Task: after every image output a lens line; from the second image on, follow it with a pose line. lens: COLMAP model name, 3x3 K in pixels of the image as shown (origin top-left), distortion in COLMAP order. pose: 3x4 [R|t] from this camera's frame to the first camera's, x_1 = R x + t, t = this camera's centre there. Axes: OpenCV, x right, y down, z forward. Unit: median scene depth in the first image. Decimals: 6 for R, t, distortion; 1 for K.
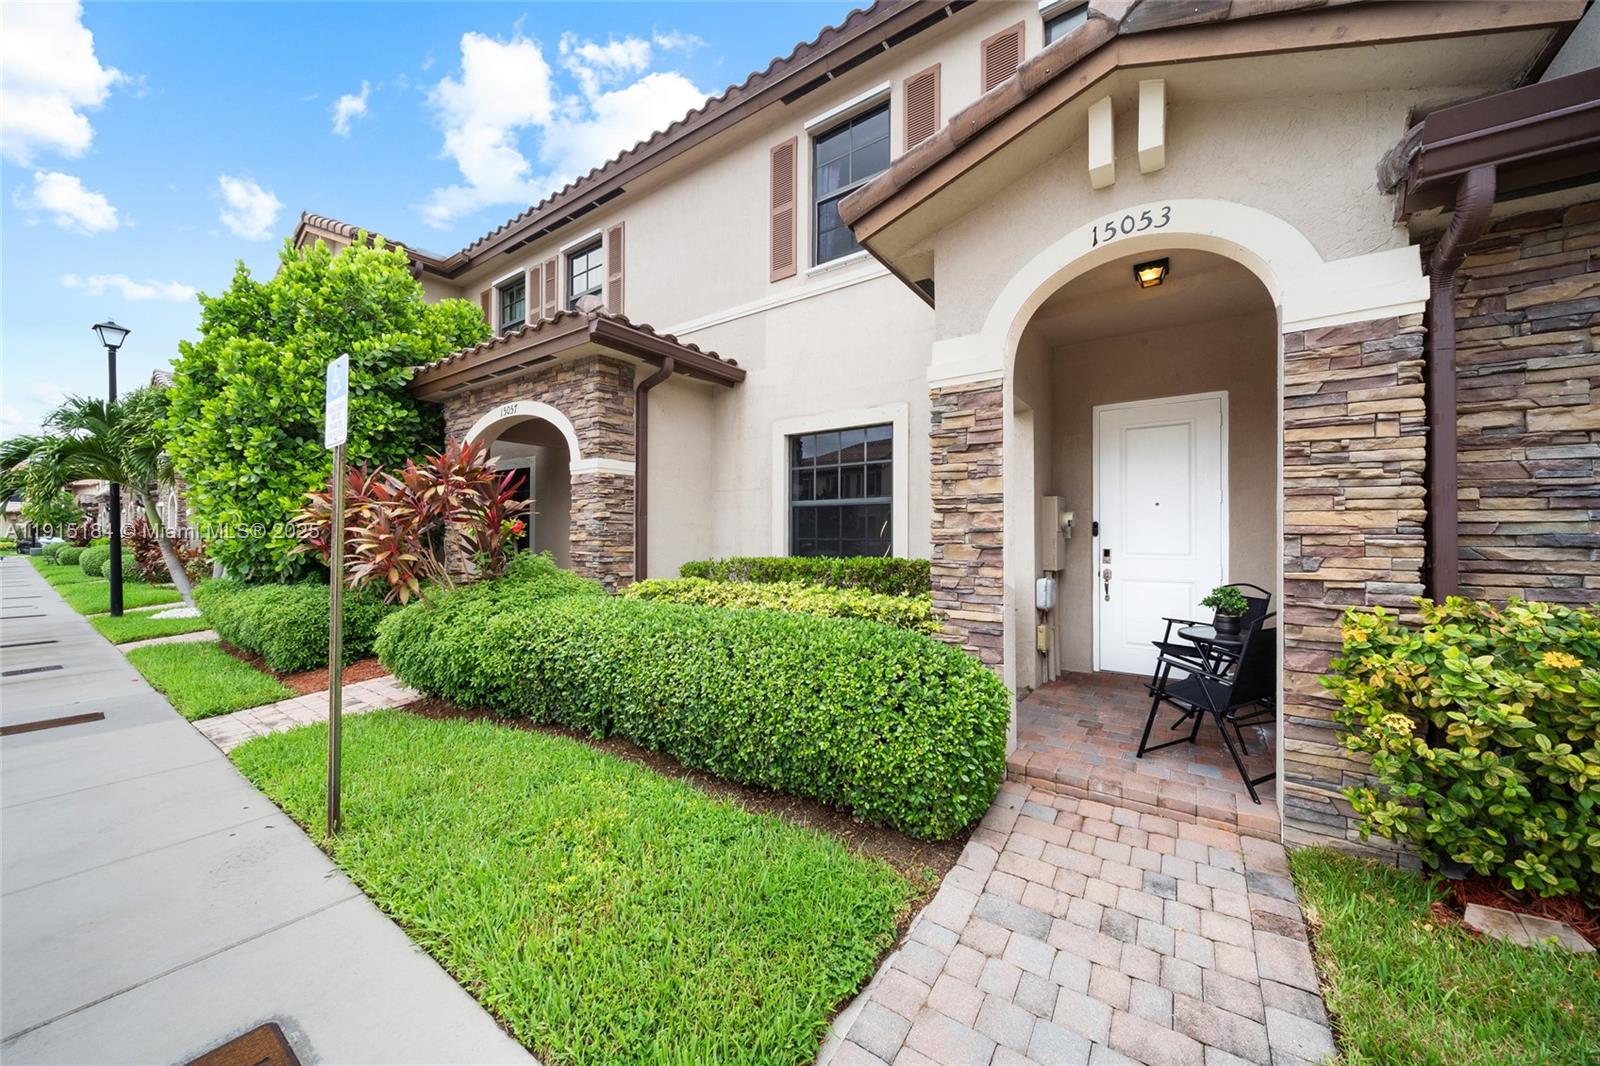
lens RADIAL K [[565.6, 0, 801.6], [0, 565.6, 532.5], [0, 0, 1]] dist [-0.001231, -0.001031]
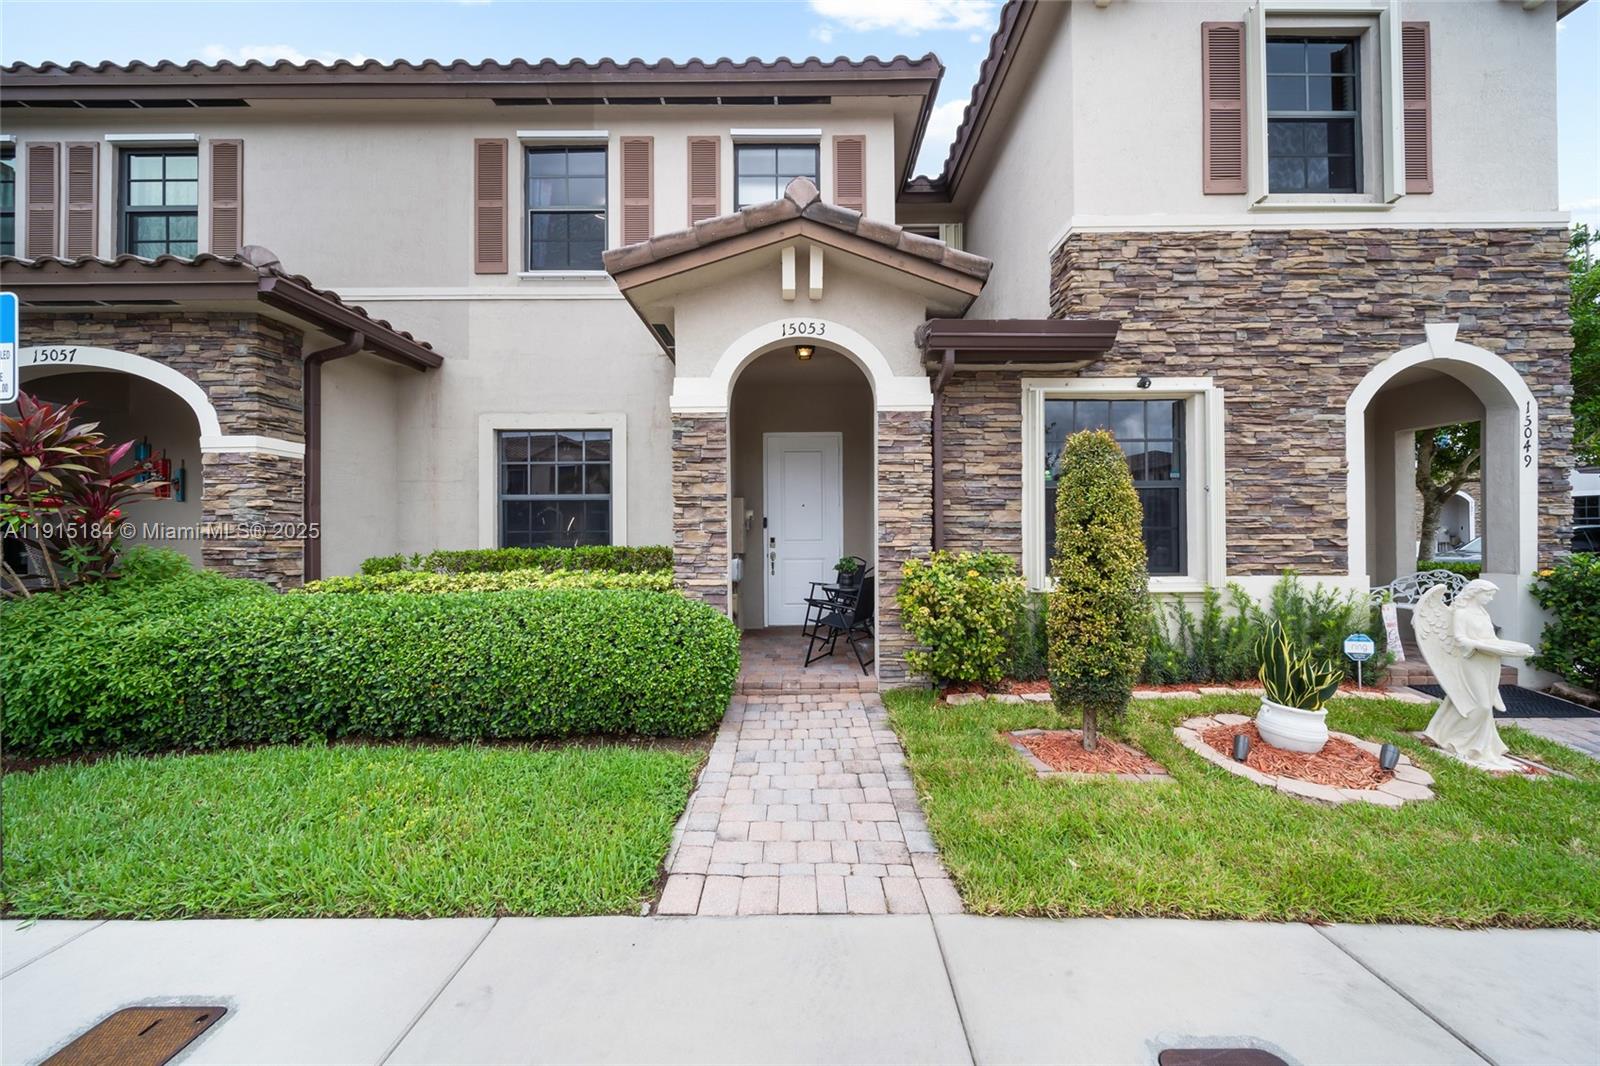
lens RADIAL K [[565.6, 0, 805.0], [0, 565.6, 530.2], [0, 0, 1]] dist [-0.001231, -0.001031]
pose [[0.816031, -0.001746, 0.578005, -0.280765], [0.004668, 0.999983, -0.003570, 0.025265], [-0.577989, 0.005611, 0.816025, -0.250235]]
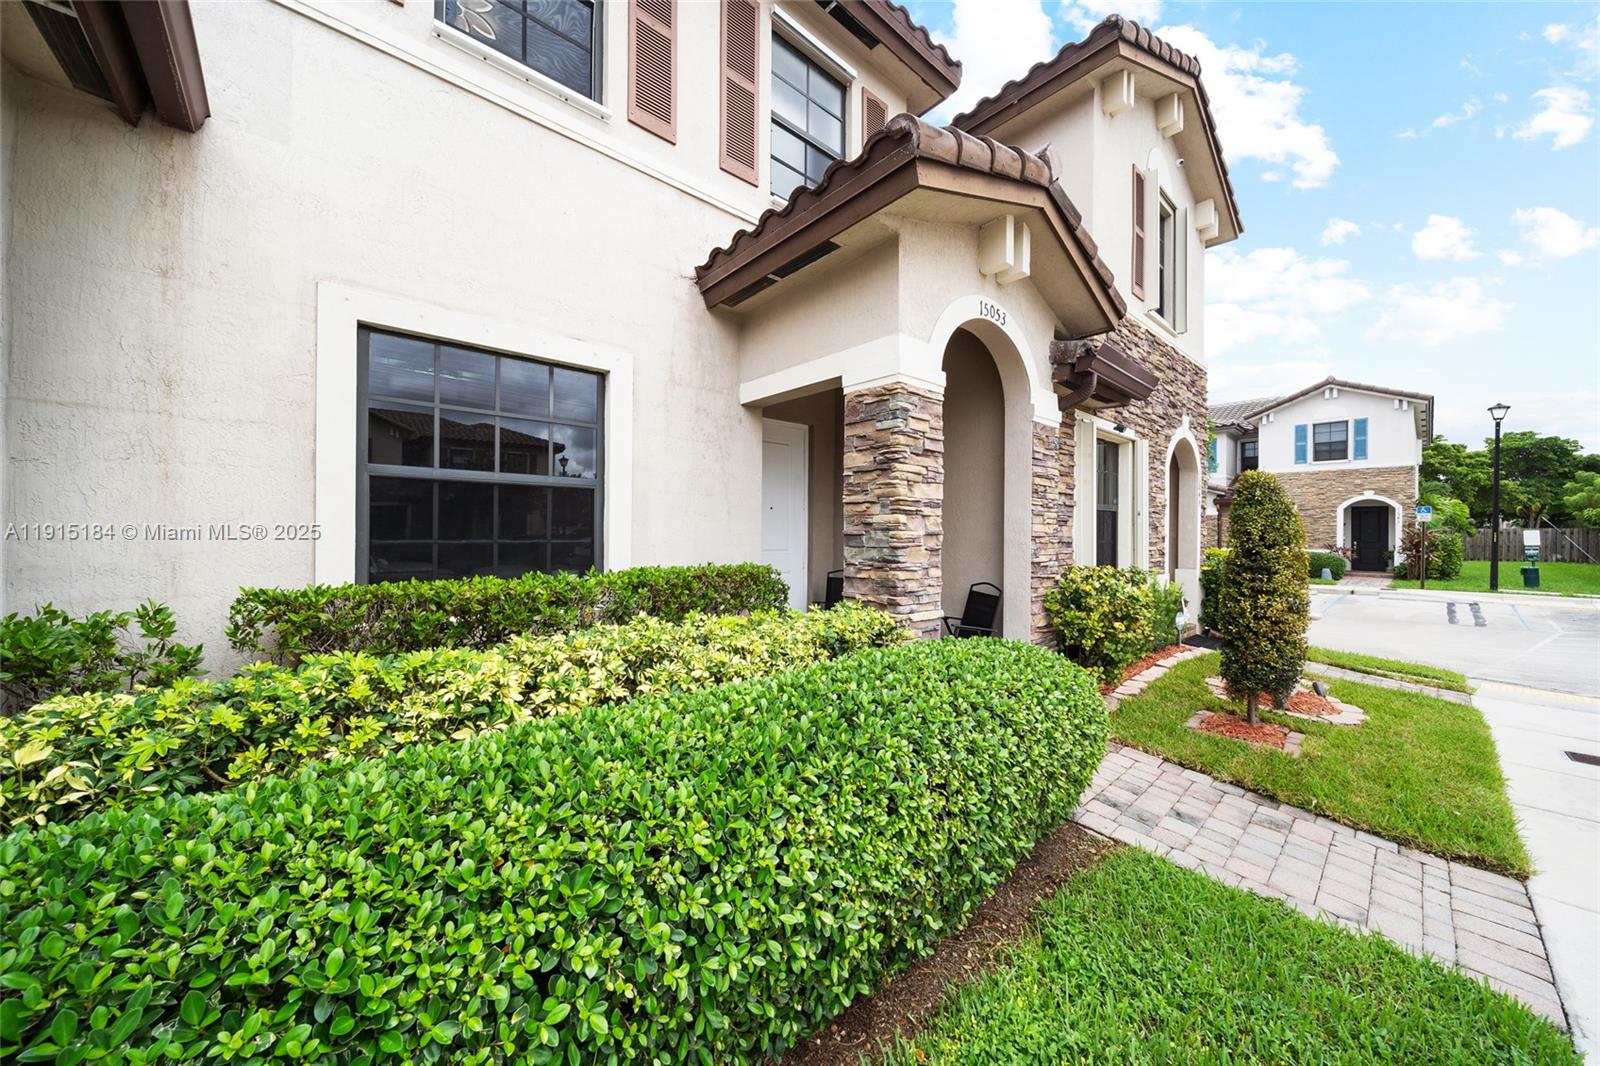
lens RADIAL K [[565.6, 0, 797.8], [0, 565.6, 533.4], [0, 0, 1]] dist [-0.001231, -0.001031]
pose [[0.214836, -0.000156, 0.976650, -0.716996], [-0.010554, 0.999941, 0.002481, -0.002915], [-0.976593, -0.010841, 0.214822, 0.955781]]
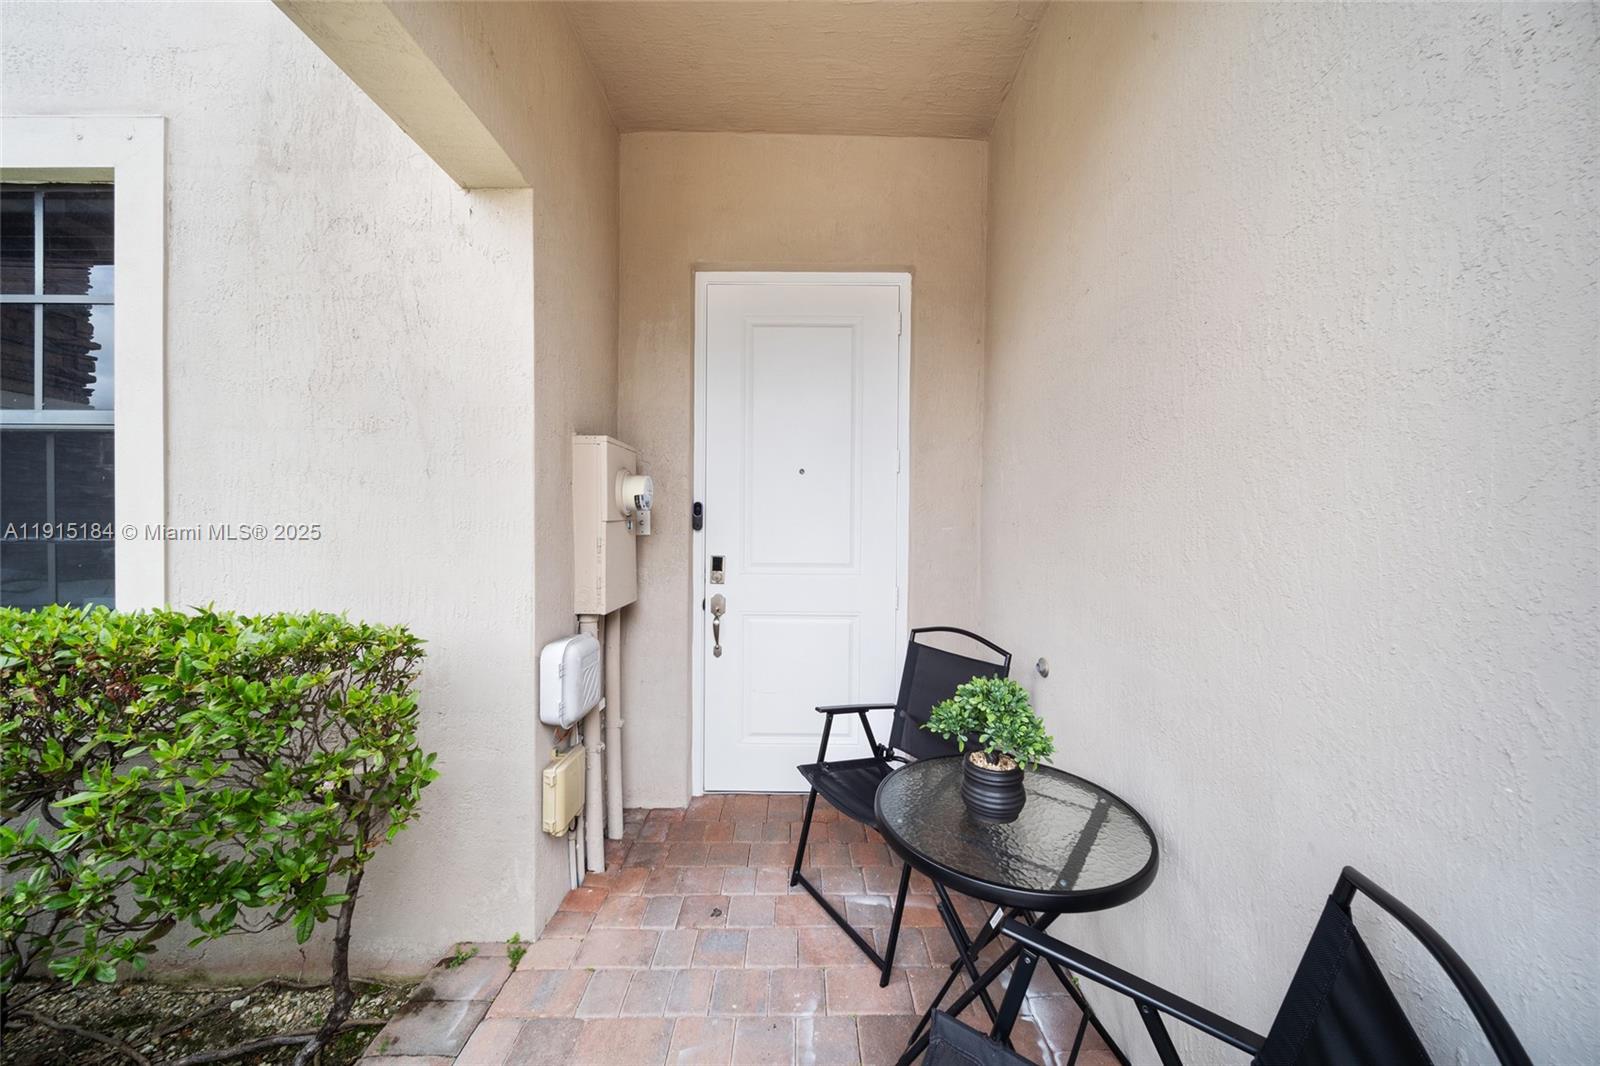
lens RADIAL K [[565.6, 0, 805.7], [0, 565.6, 533.1], [0, 0, 1]] dist [-0.001231, -0.001031]
pose [[0.813343, -0.003713, 0.581772, 0.448298], [-0.008751, 0.999788, 0.018616, -0.002127], [-0.581718, -0.020232, 0.813139, 0.785337]]
